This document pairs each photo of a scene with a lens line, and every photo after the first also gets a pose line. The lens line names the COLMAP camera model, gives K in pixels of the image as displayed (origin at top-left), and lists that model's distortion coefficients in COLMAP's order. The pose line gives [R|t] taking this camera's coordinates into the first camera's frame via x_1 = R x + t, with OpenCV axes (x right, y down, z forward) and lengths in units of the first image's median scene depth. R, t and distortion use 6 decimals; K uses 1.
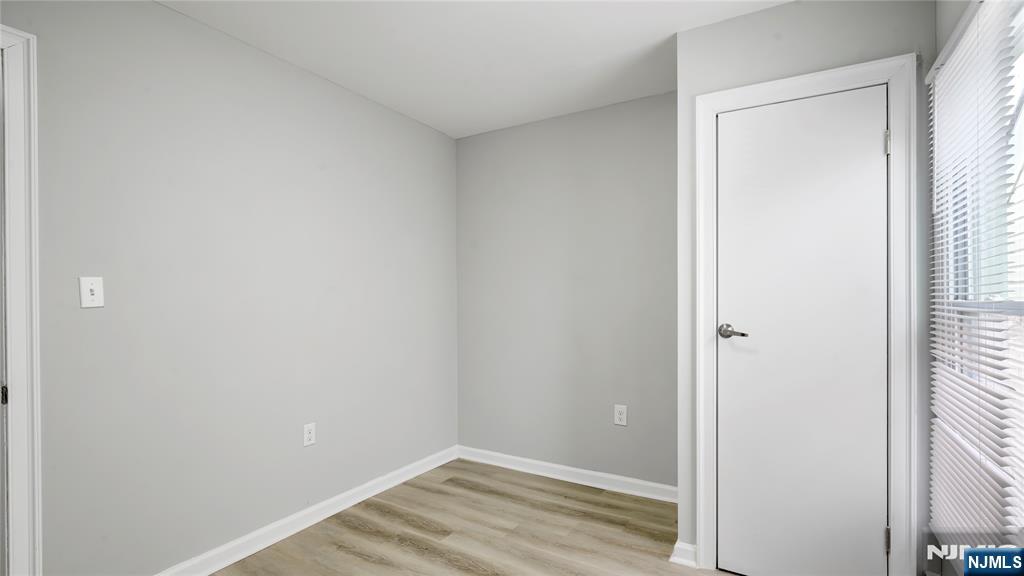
lens RADIAL K [[476.1, 0, 514.1], [0, 476.1, 288.9], [0, 0, 1]] dist [-0.022108, 0.001040]
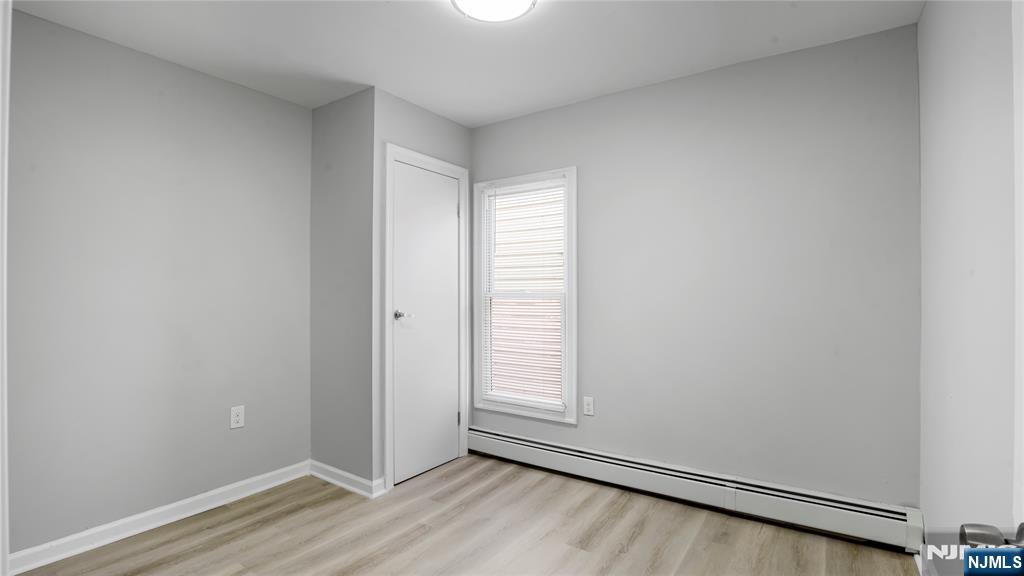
lens RADIAL K [[476.1, 0, 517.6], [0, 476.1, 284.2], [0, 0, 1]] dist [-0.022108, 0.001040]
pose [[0.057389, 0.015940, 0.998225, -0.773800], [-0.012975, 0.999800, -0.015219, 0.011992], [-0.998268, -0.012078, 0.057584, 0.454318]]
